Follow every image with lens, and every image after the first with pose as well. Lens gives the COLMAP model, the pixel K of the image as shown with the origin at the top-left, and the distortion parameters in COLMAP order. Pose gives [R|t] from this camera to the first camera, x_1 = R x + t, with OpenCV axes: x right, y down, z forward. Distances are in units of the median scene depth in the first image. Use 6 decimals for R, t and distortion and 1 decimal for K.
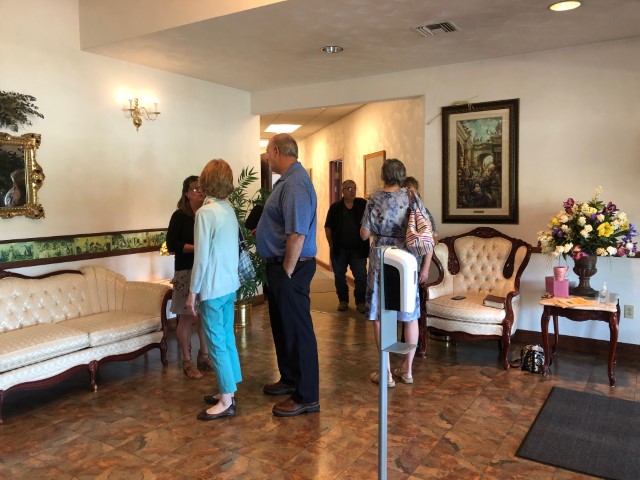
lens RADIAL K [[521.3, 0, 320.0], [0, 521.3, 240.0], [0, 0, 1]] dist [0.028083, 0.000287]
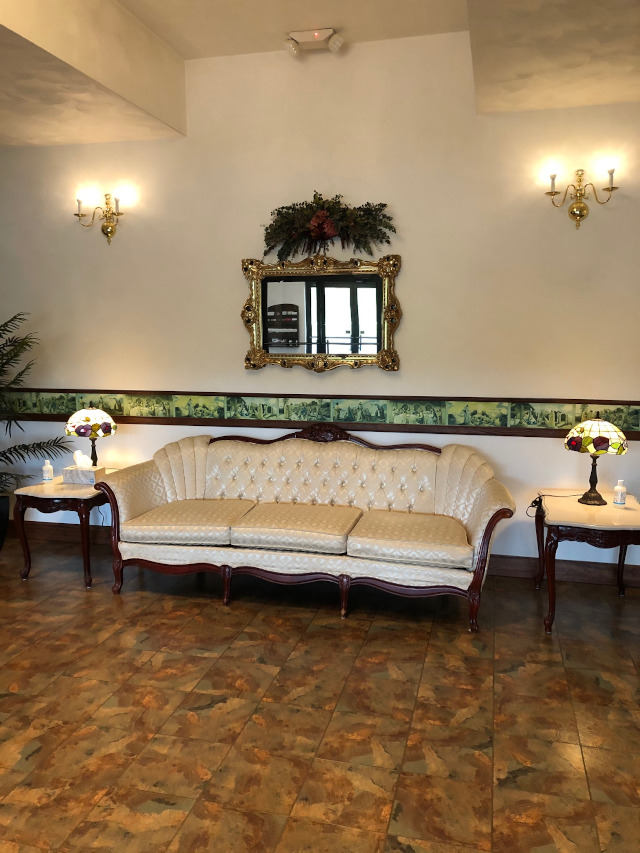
lens RADIAL K [[694.8, 0, 320.0], [0, 694.8, 426.5], [0, 0, 1]] dist [0.028083, 0.000287]
pose [[0.331478, 0.128214, -0.934710, 0.364371], [-0.090378, 0.990482, 0.103814, -0.055350], [0.939124, 0.050065, 0.339911, 0.581190]]
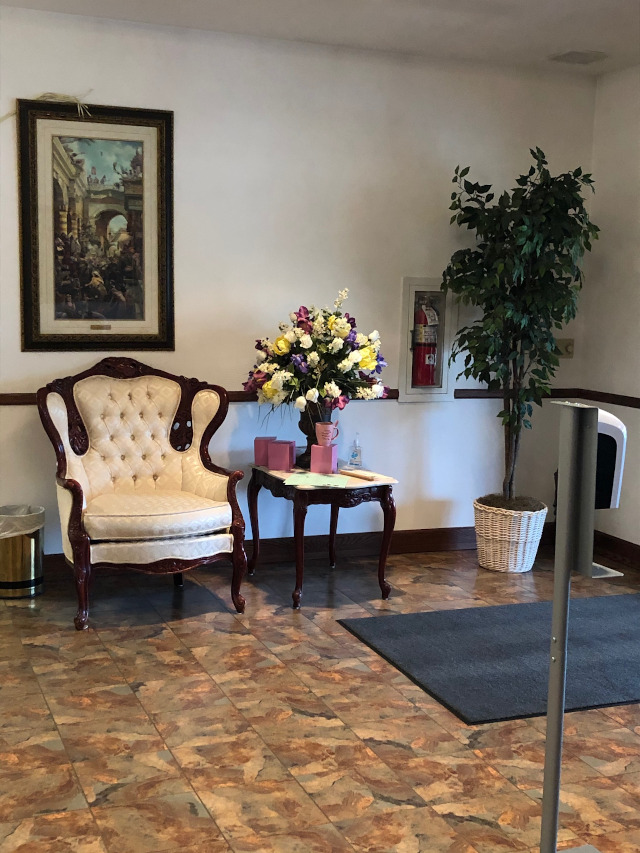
lens RADIAL K [[1101.6, 0, 320.0], [0, 1101.6, 426.5], [0, 0, 1]] dist [0.072417, -0.024110]
pose [[0.582425, -0.080865, 0.808852, -0.518069], [0.040218, 0.996688, 0.070685, -0.030023], [-0.811889, -0.008638, 0.583748, 0.251005]]
